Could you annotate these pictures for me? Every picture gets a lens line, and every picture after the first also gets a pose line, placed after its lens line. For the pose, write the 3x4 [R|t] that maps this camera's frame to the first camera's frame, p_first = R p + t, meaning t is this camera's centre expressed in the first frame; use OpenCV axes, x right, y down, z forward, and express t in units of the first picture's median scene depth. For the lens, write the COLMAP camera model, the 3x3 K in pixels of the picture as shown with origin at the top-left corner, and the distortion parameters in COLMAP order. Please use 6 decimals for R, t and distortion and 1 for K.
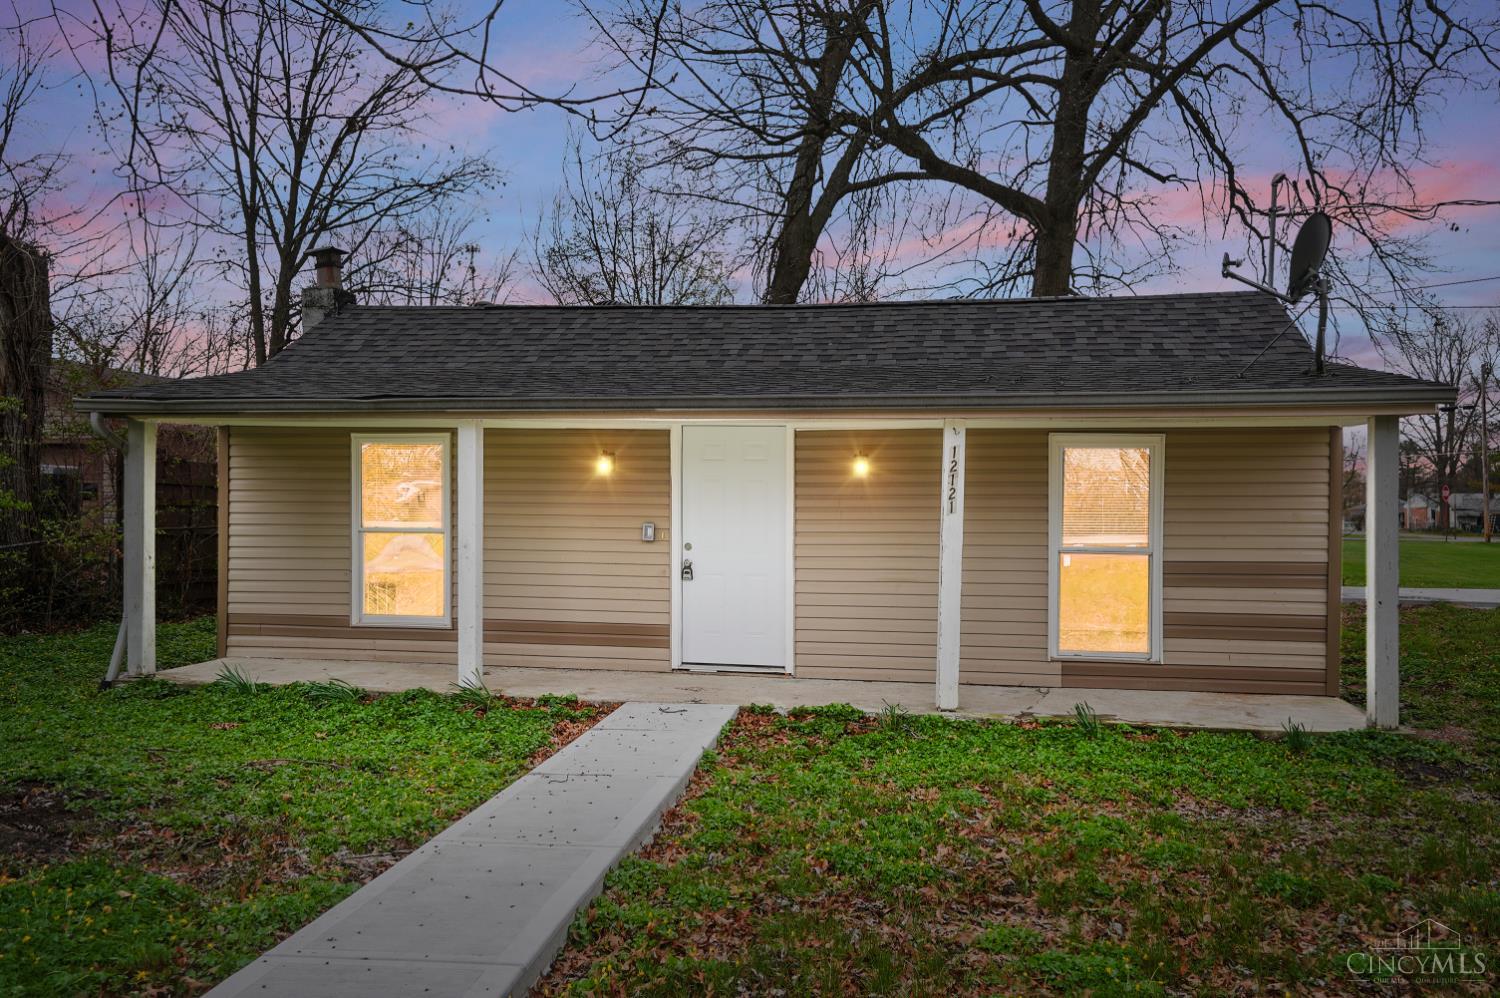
lens RADIAL K [[1175.1, 0, 749.6], [0, 1175.1, 502.5], [0, 0, 1]] dist [0.000306, -0.000018]
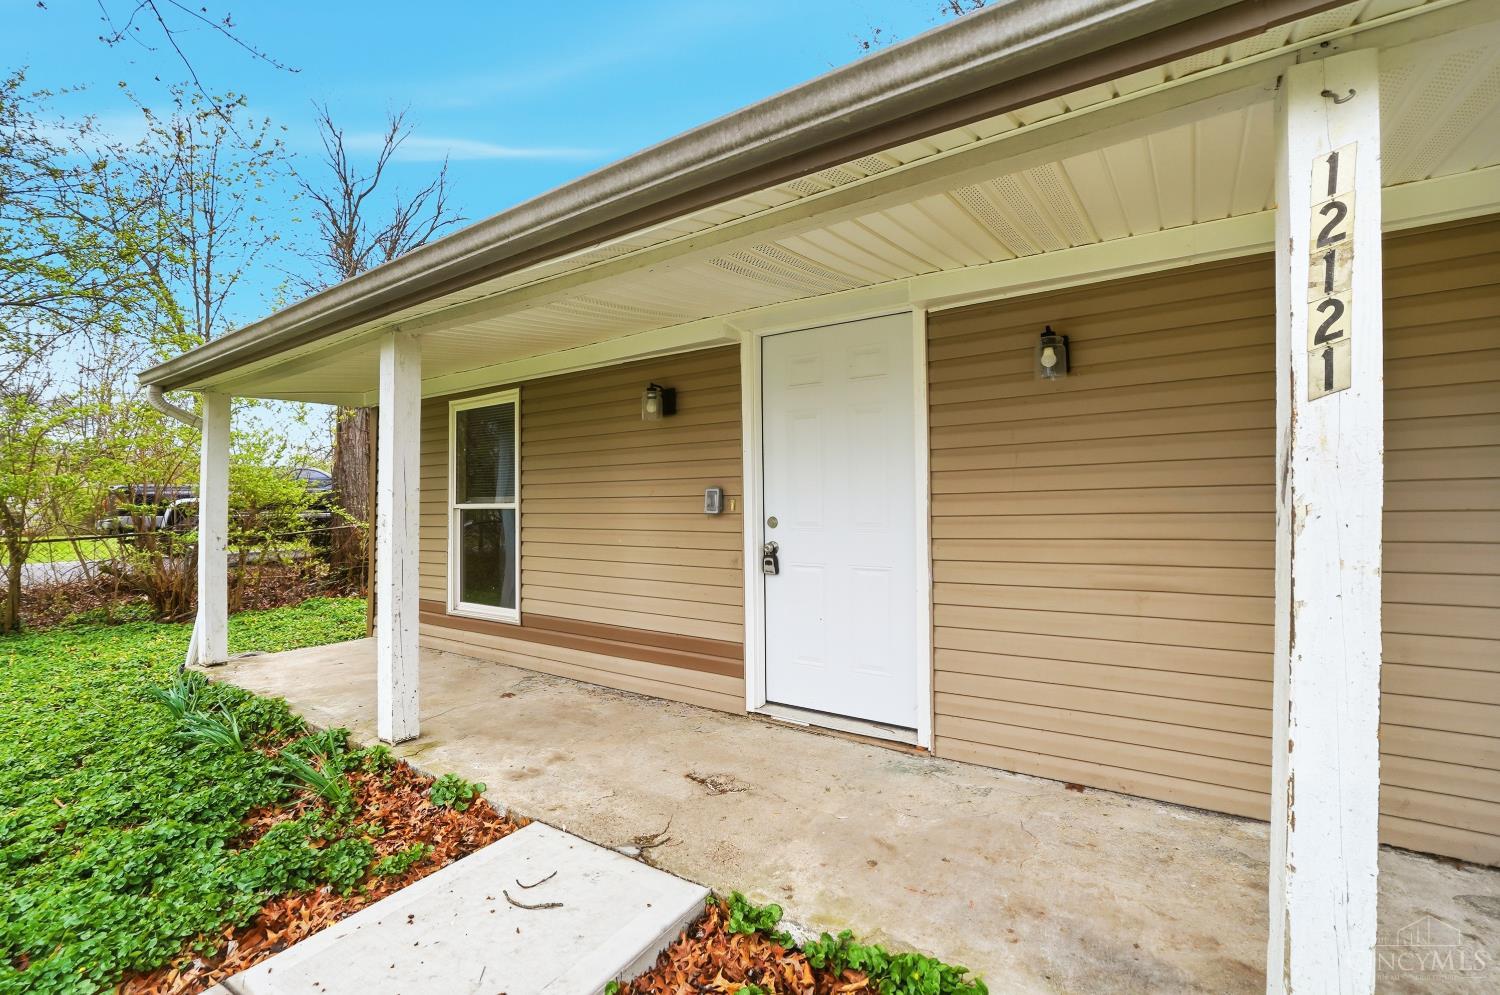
lens RADIAL K [[681.2, 0, 756.0], [0, 681.2, 506.3], [0, 0, 1]] dist [-0.002795, -0.000030]
pose [[0.921768, -0.016090, -0.387409, 0.085821], [0.015128, 0.999870, -0.005534, 0.031060], [0.387447, -0.000760, 0.921891, 0.655334]]
